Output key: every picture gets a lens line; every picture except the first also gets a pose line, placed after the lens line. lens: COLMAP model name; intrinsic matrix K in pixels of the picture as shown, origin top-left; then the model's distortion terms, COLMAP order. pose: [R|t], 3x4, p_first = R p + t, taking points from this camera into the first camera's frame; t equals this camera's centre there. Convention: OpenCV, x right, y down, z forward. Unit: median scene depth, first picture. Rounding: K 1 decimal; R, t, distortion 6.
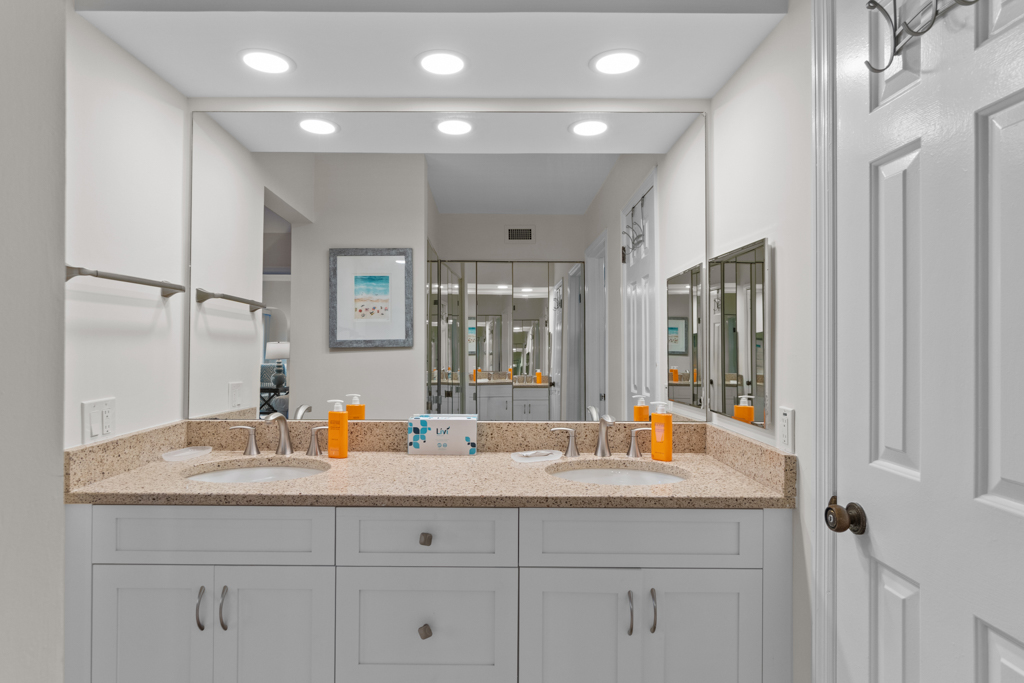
lens RADIAL K [[591.3, 0, 521.7], [0, 591.3, 338.5], [0, 0, 1]] dist [-0.000648, 0.000534]
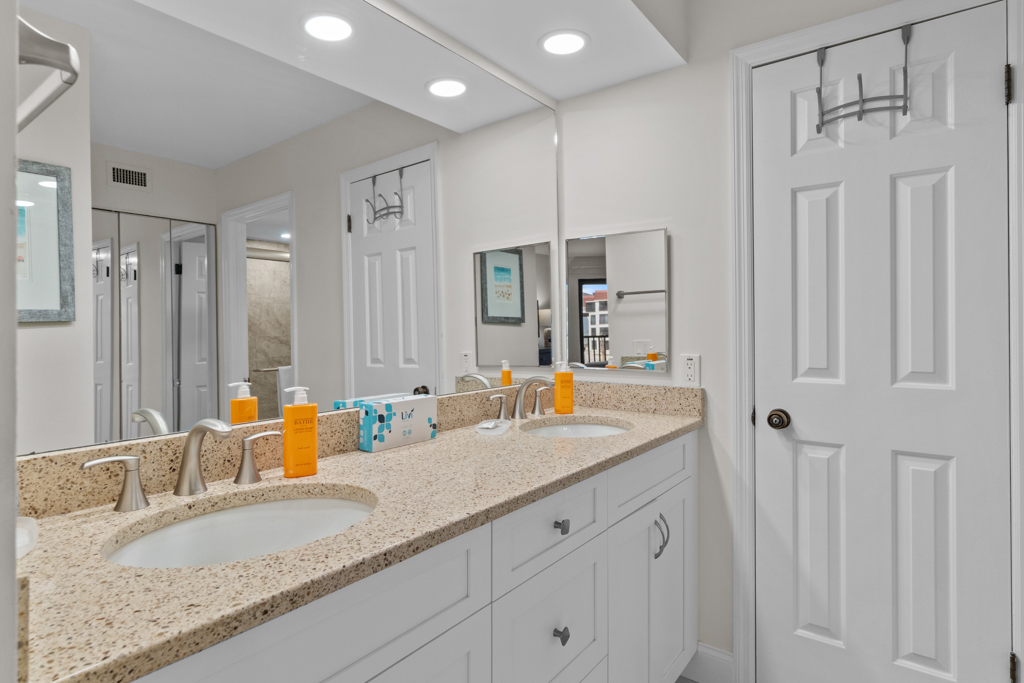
lens RADIAL K [[550.0, 0, 508.7], [0, 550.0, 326.1], [0, 0, 1]] dist [-0.005190, 0.004888]
pose [[0.611001, -0.006896, 0.791600, -0.635328], [0.005767, 0.999974, 0.004259, 0.035085], [-0.791609, 0.001963, 0.611025, 0.439957]]
